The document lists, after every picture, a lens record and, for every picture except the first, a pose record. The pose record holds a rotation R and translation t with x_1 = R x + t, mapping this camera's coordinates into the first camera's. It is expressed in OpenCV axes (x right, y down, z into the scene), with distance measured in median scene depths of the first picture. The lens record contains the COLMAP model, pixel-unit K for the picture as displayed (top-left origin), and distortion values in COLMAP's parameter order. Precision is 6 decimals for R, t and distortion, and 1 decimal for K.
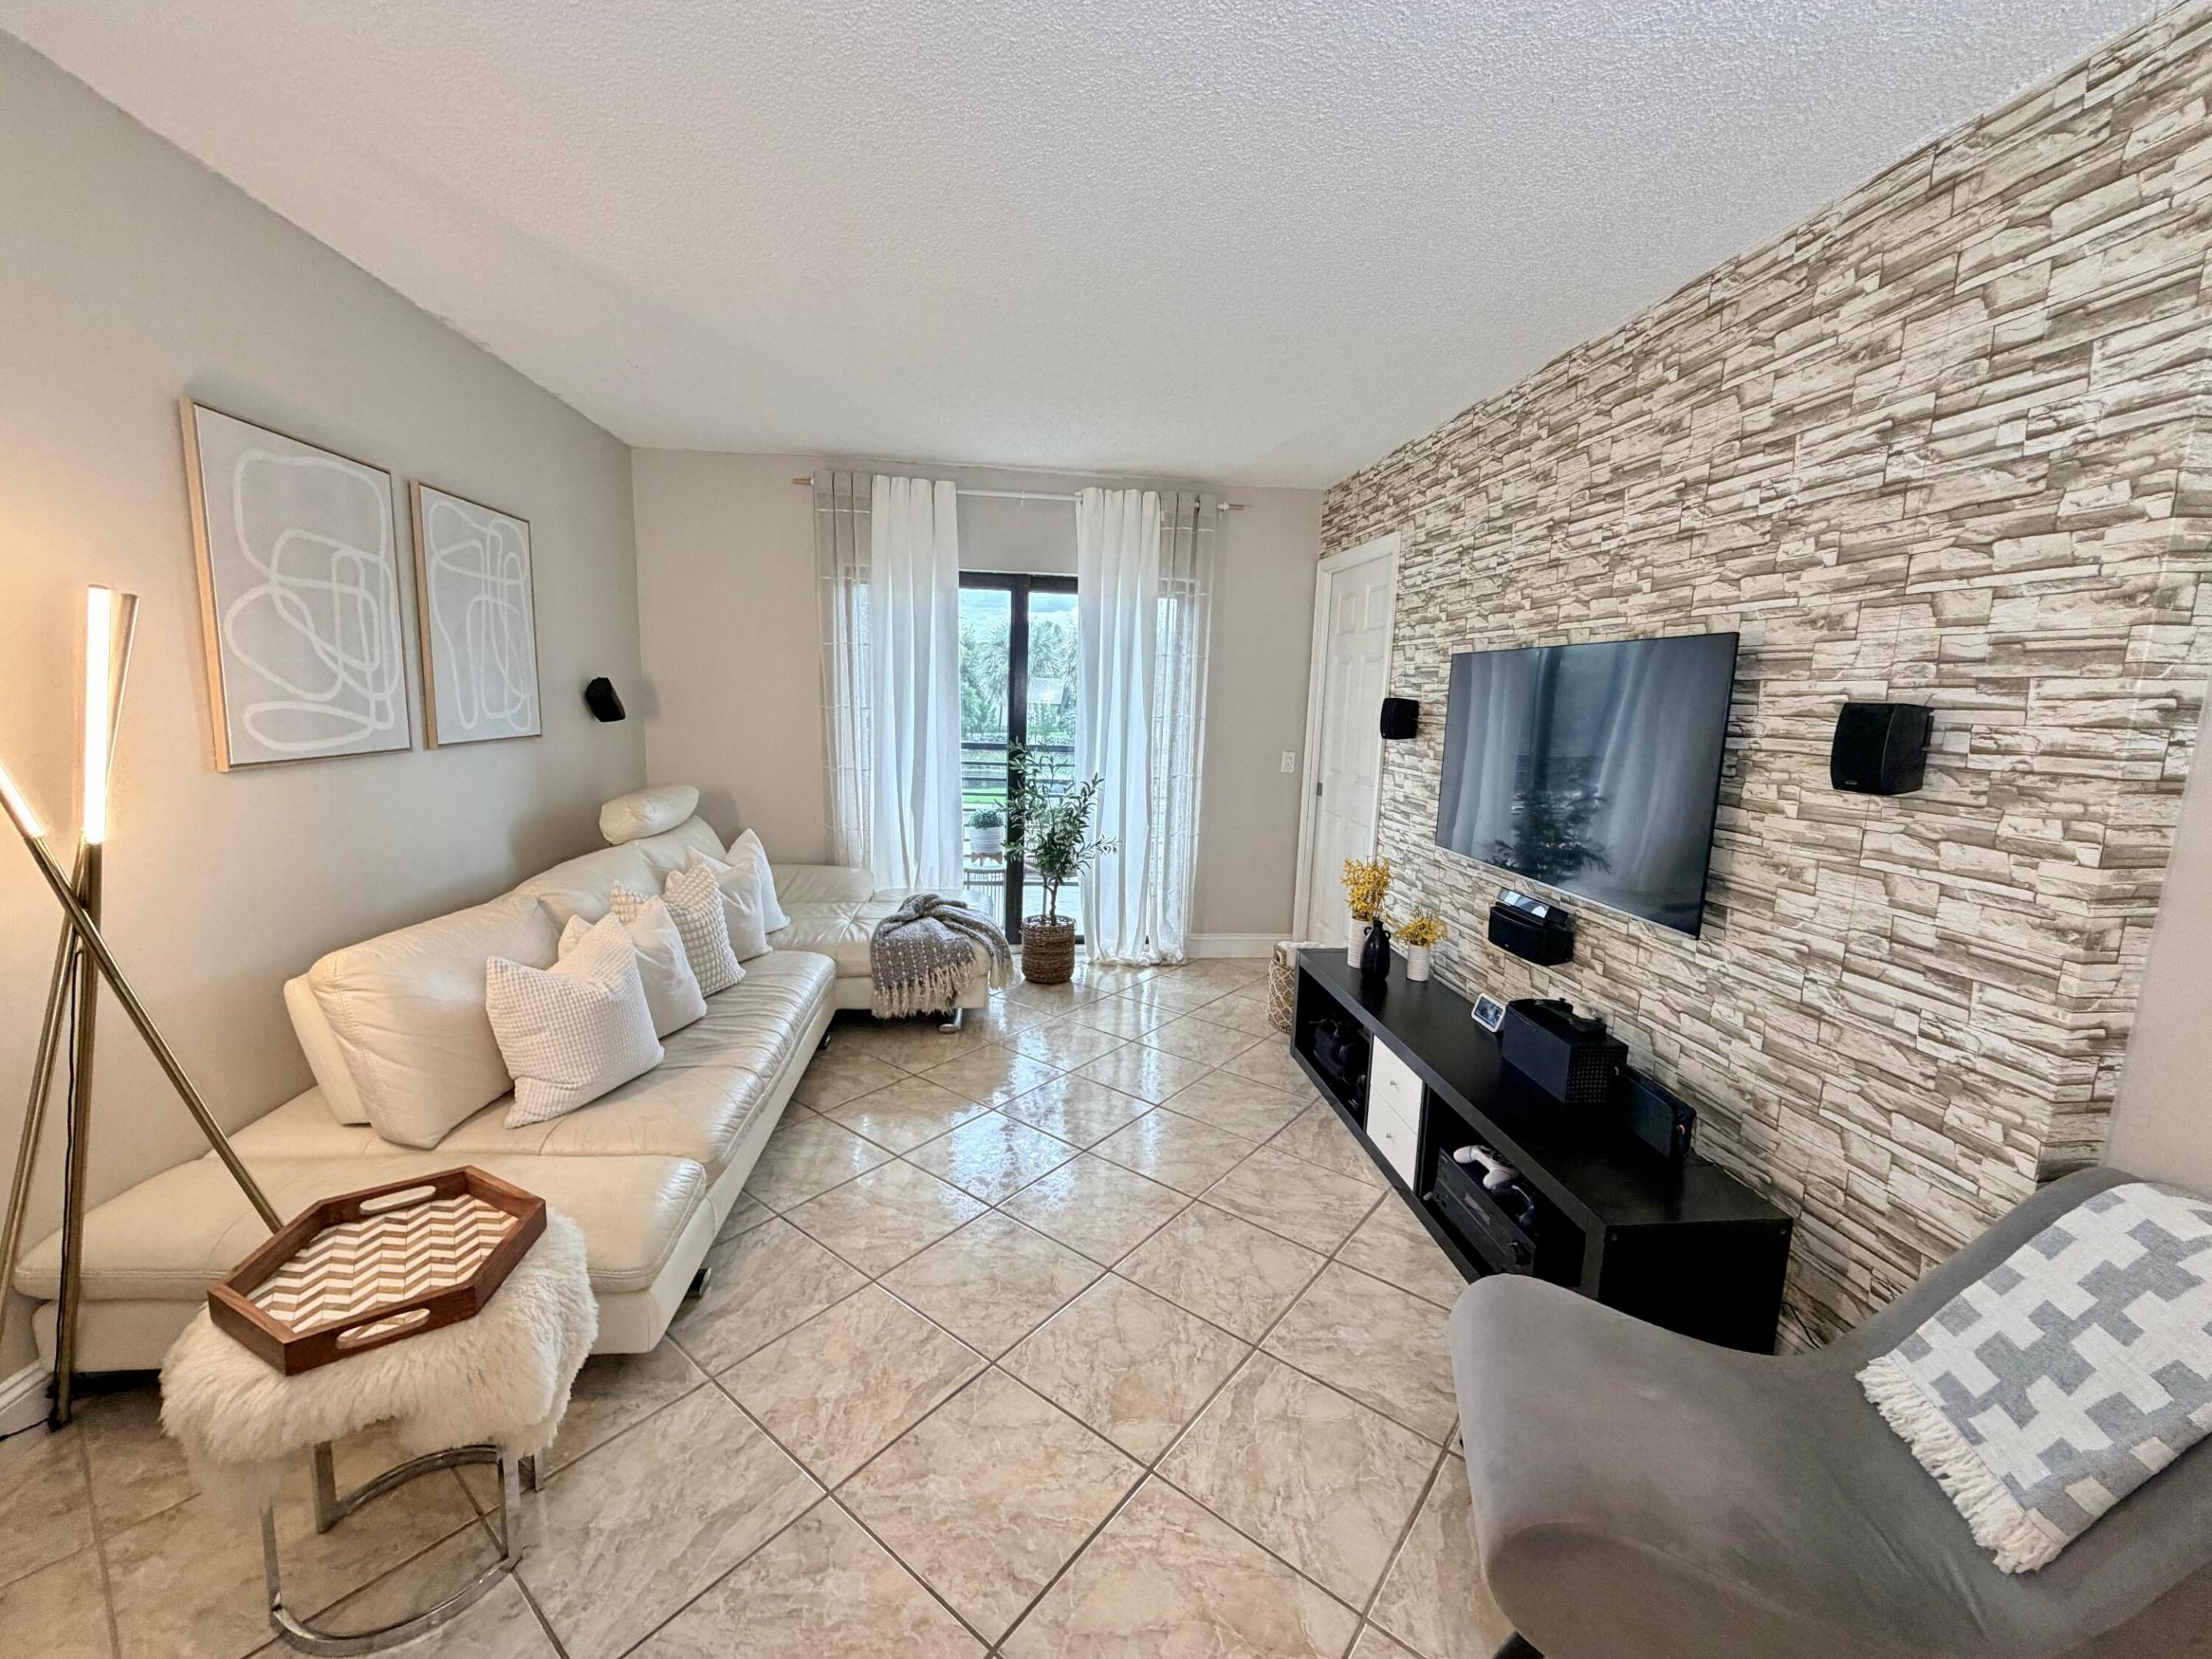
lens RADIAL K [[880.9, 0, 1097.4], [0, 880.9, 829.4], [0, 0, 1]] dist [-0.002896, 0.000158]
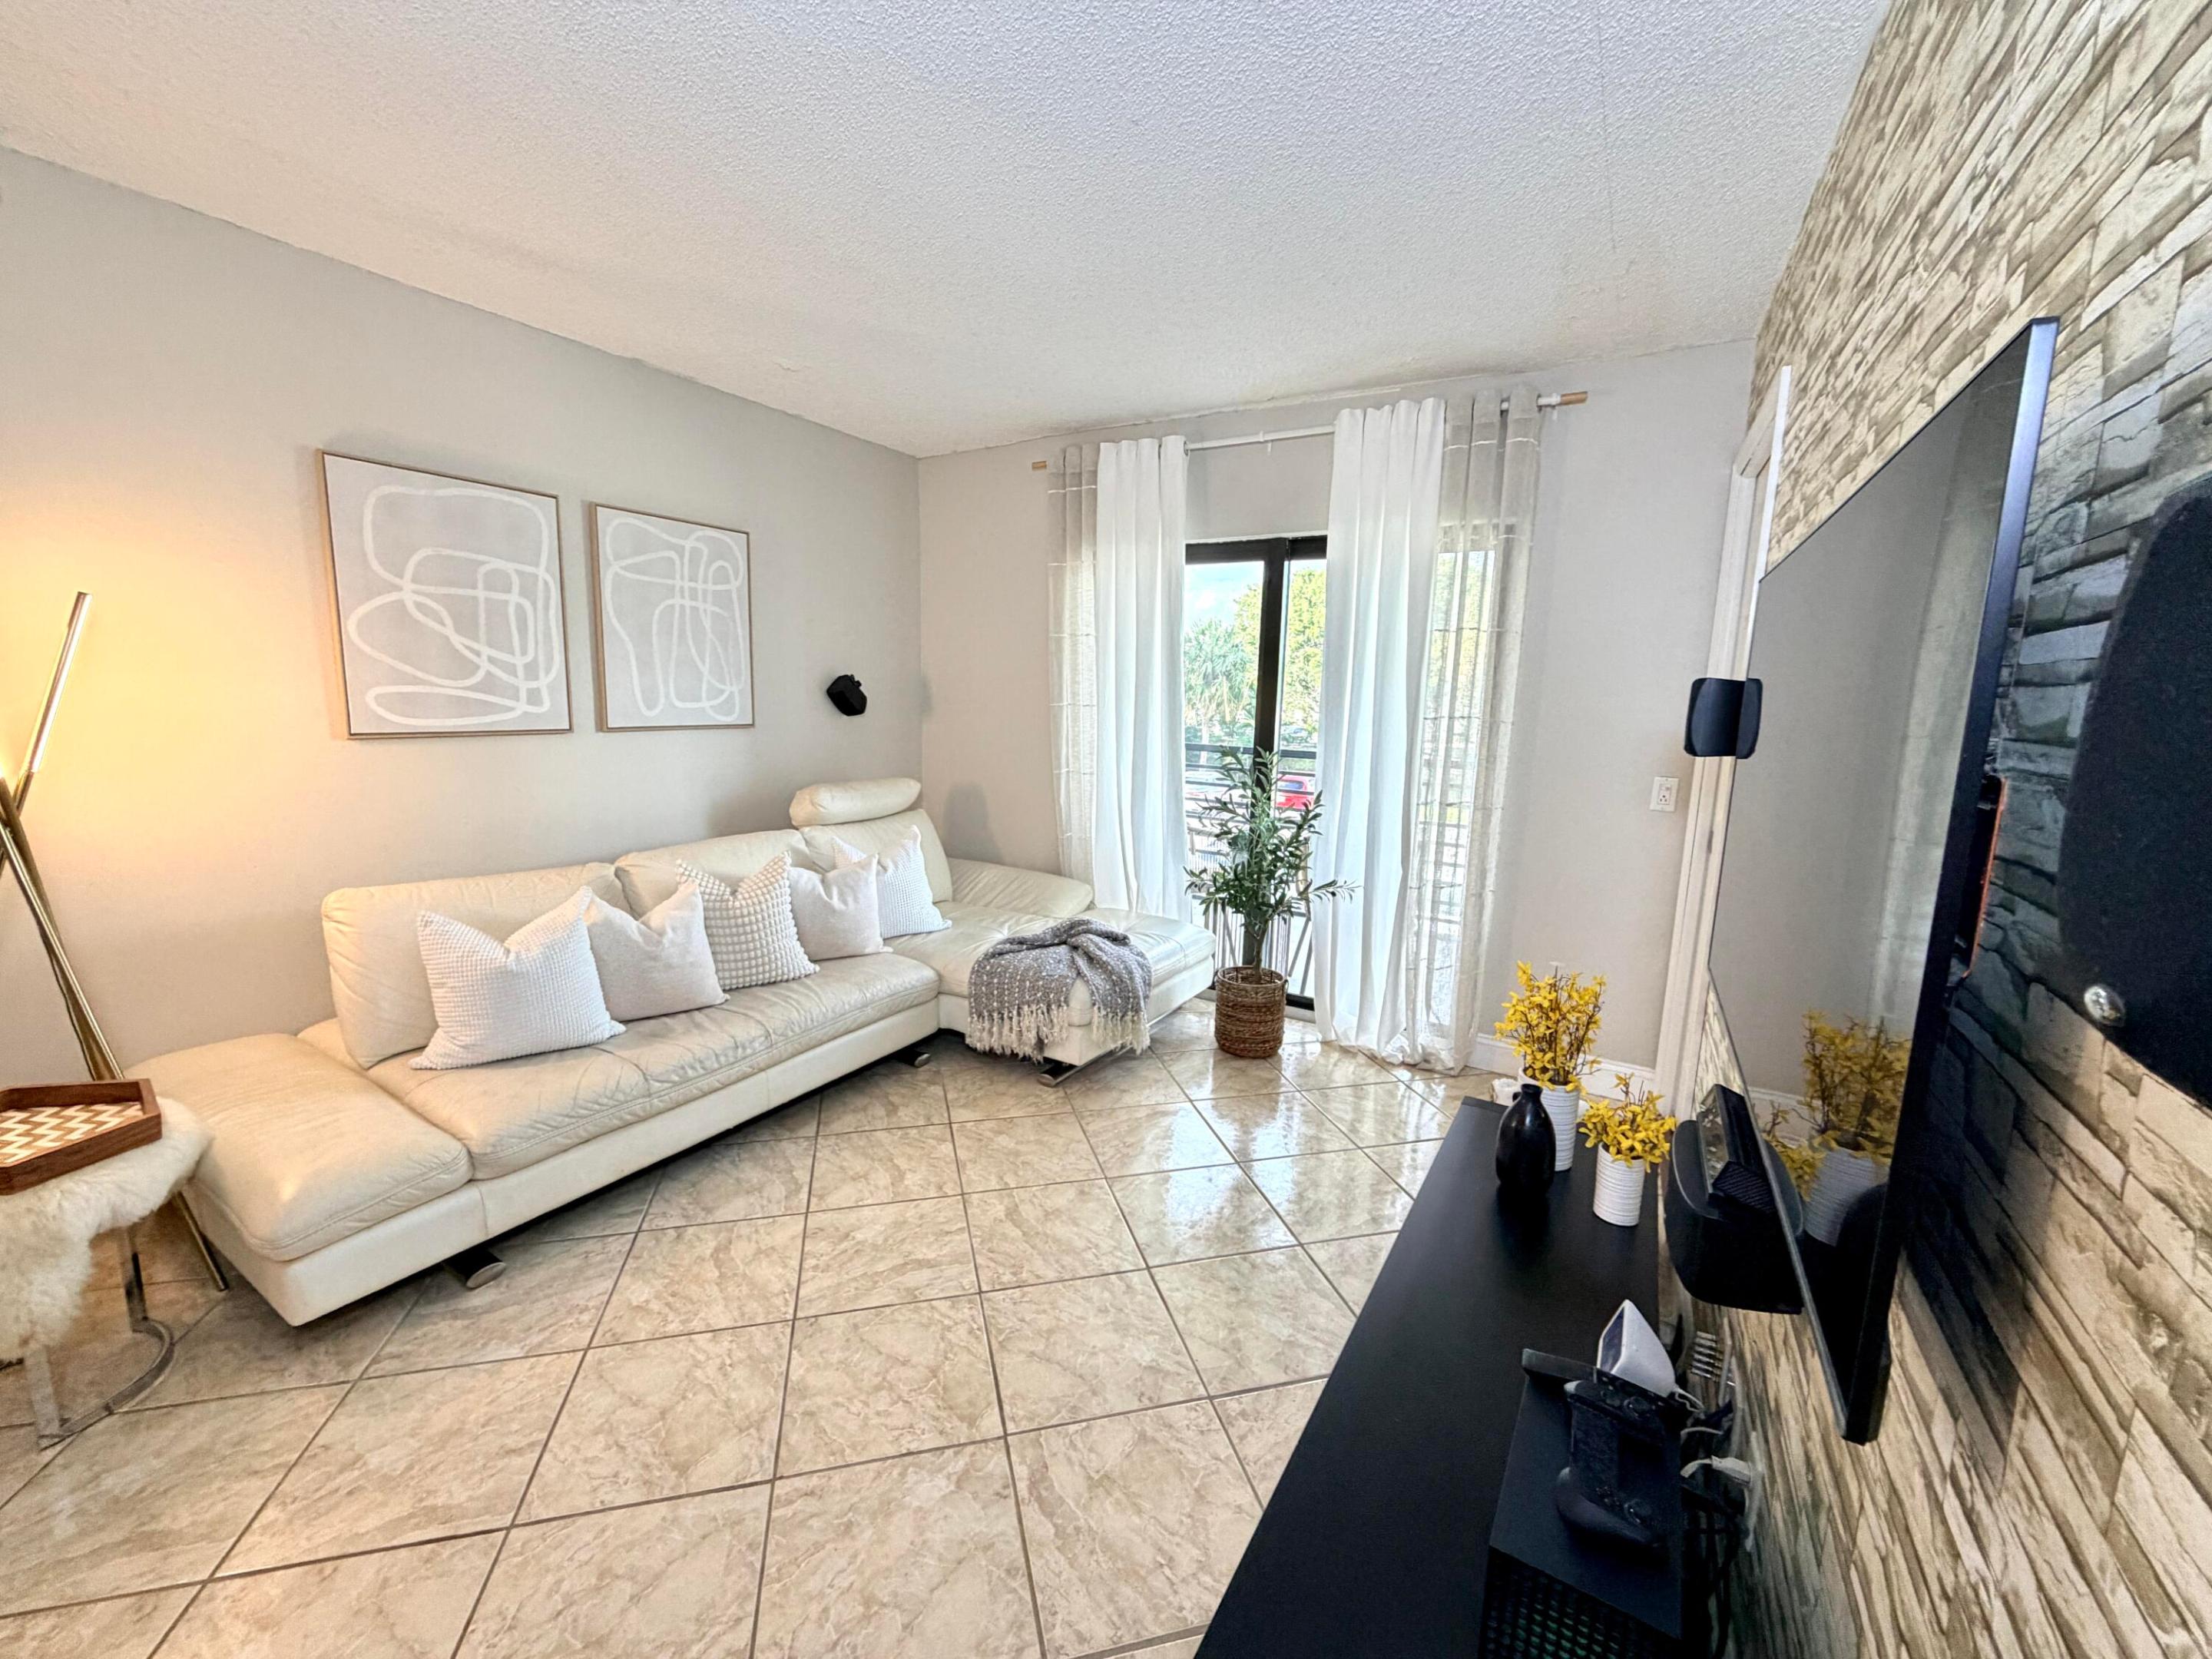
lens RADIAL K [[880.9, 0, 1097.4], [0, 880.9, 829.4], [0, 0, 1]] dist [-0.002896, 0.000158]
pose [[0.792881, 0.084463, -0.603495, 0.451086], [-0.094004, 0.995446, 0.015814, -0.038594], [0.602082, 0.044192, 0.797210, 0.433380]]
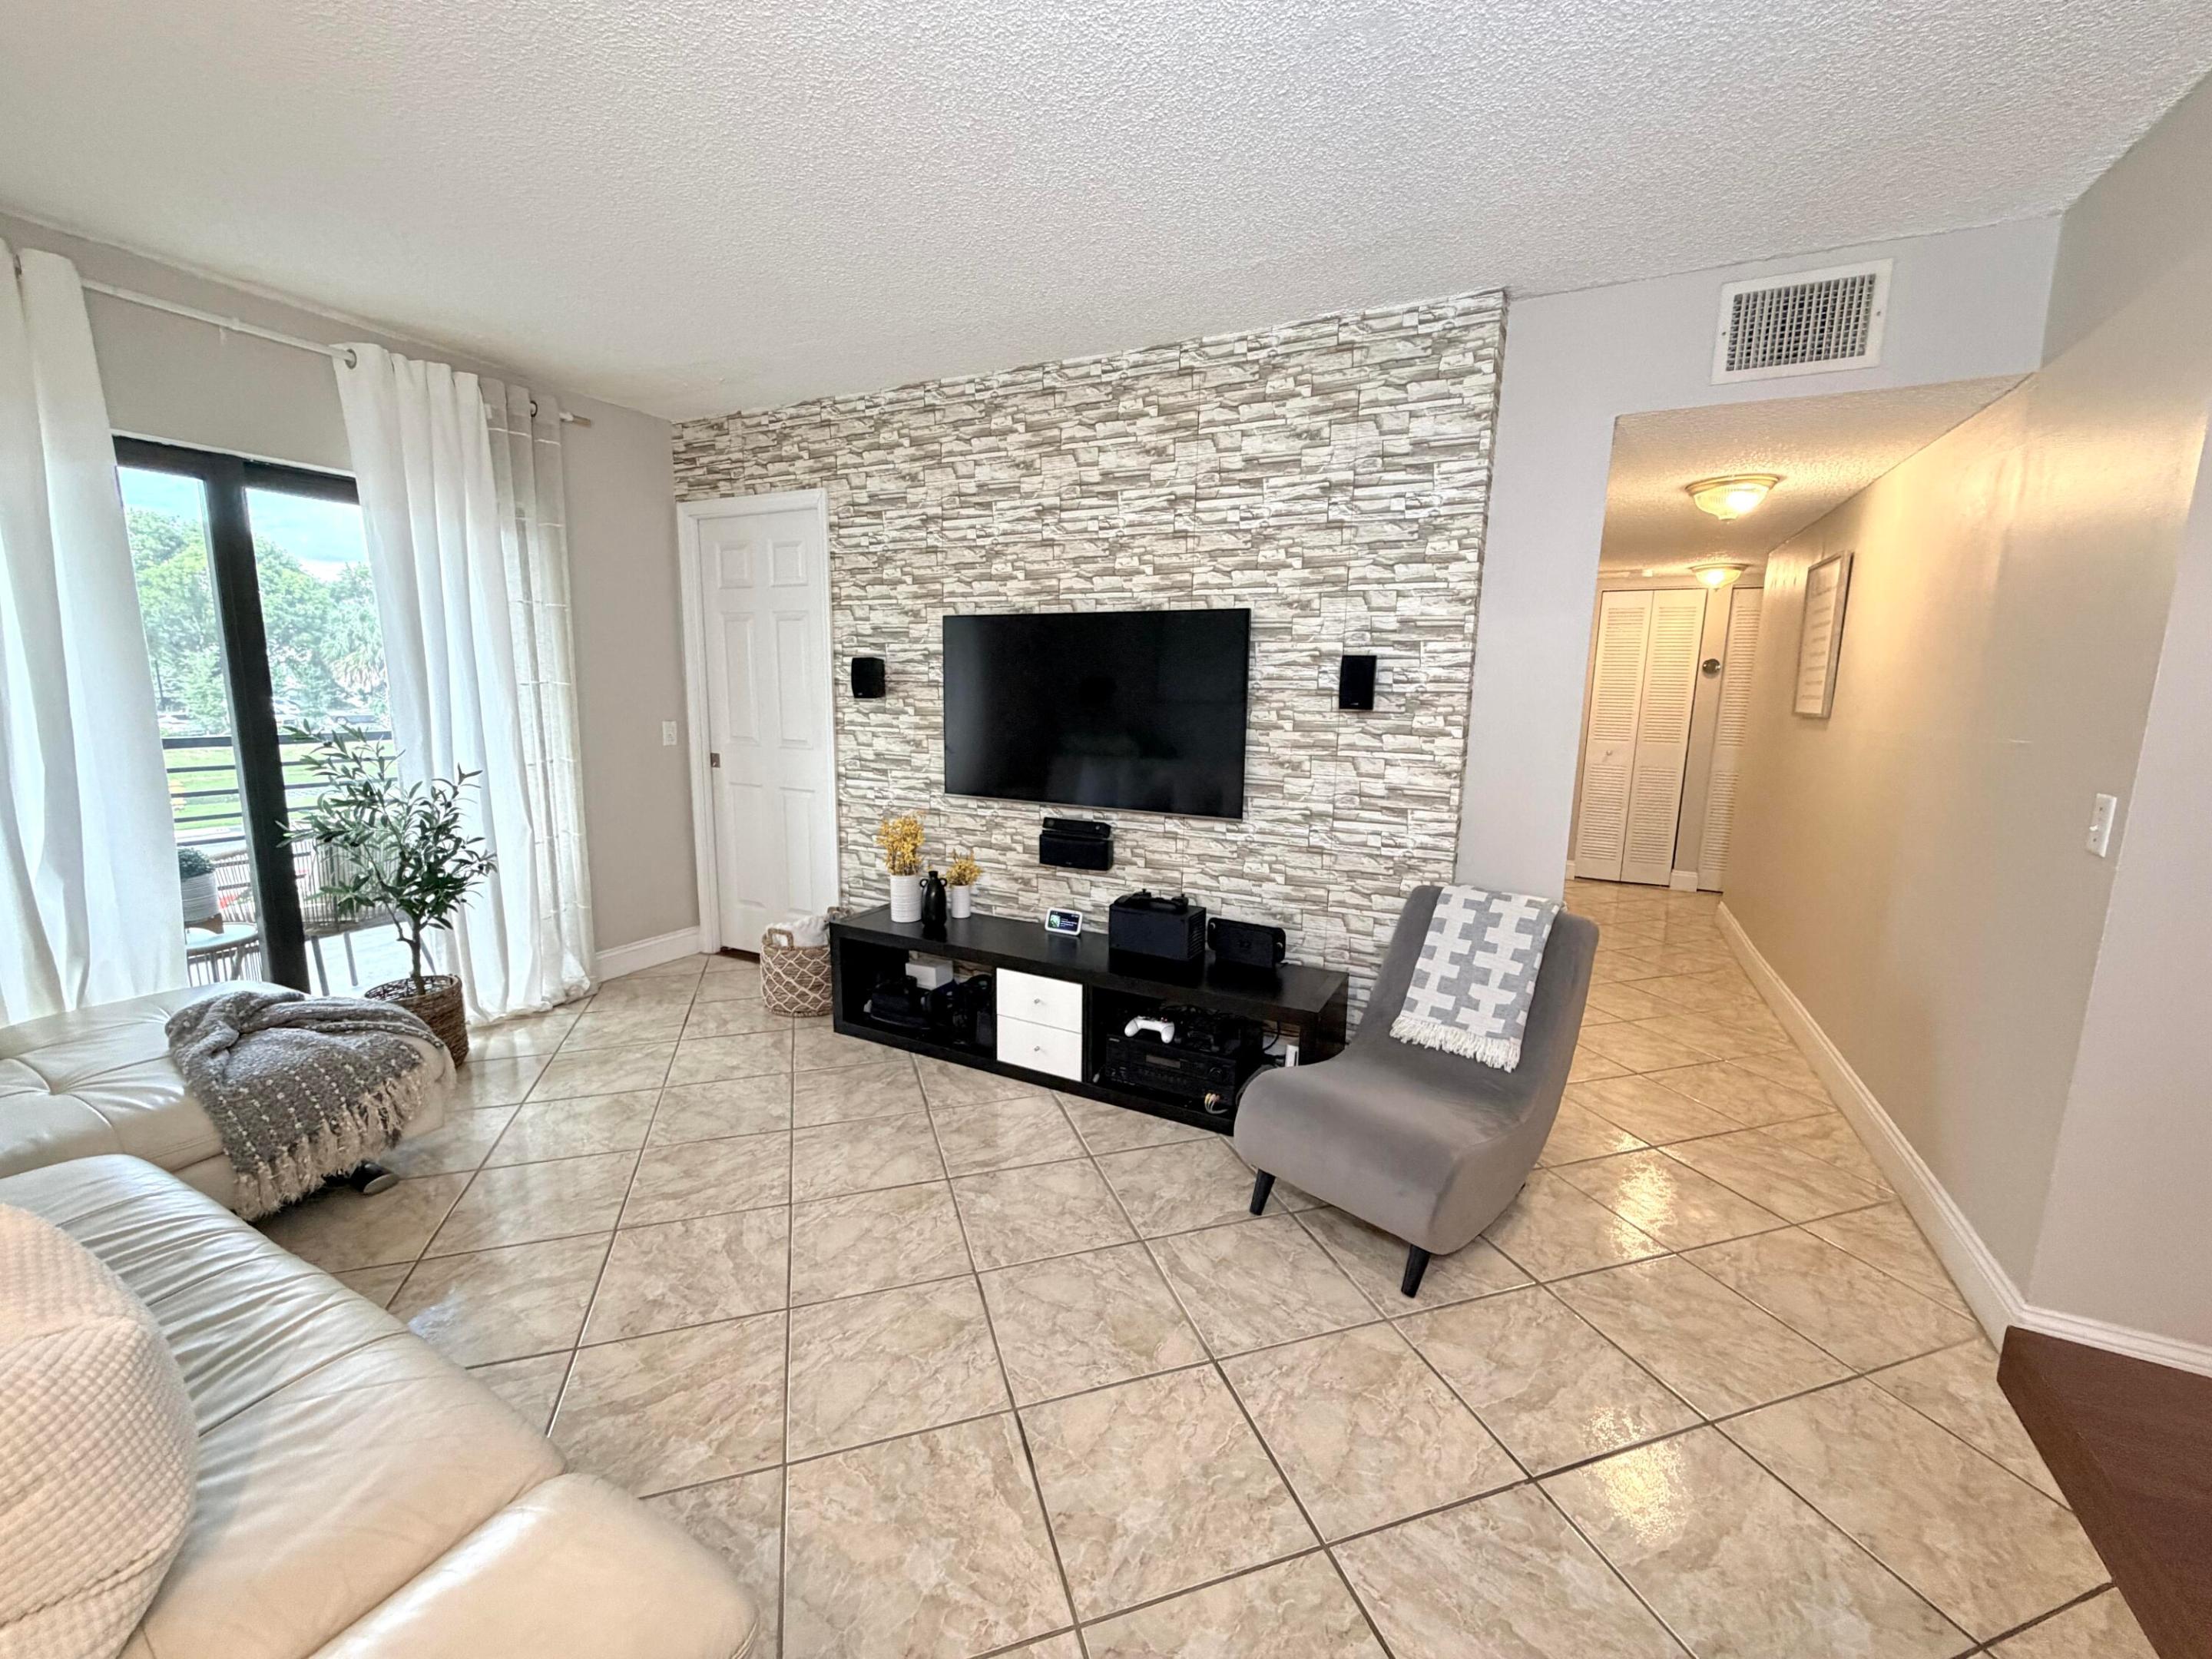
lens RADIAL K [[880.9, 0, 1097.4], [0, 880.9, 829.4], [0, 0, 1]] dist [-0.002896, 0.000158]
pose [[0.555269, -0.157442, 0.816632, -0.451738], [0.128028, 0.986395, 0.103118, -0.029616], [-0.821757, 0.047294, 0.567871, 0.261719]]
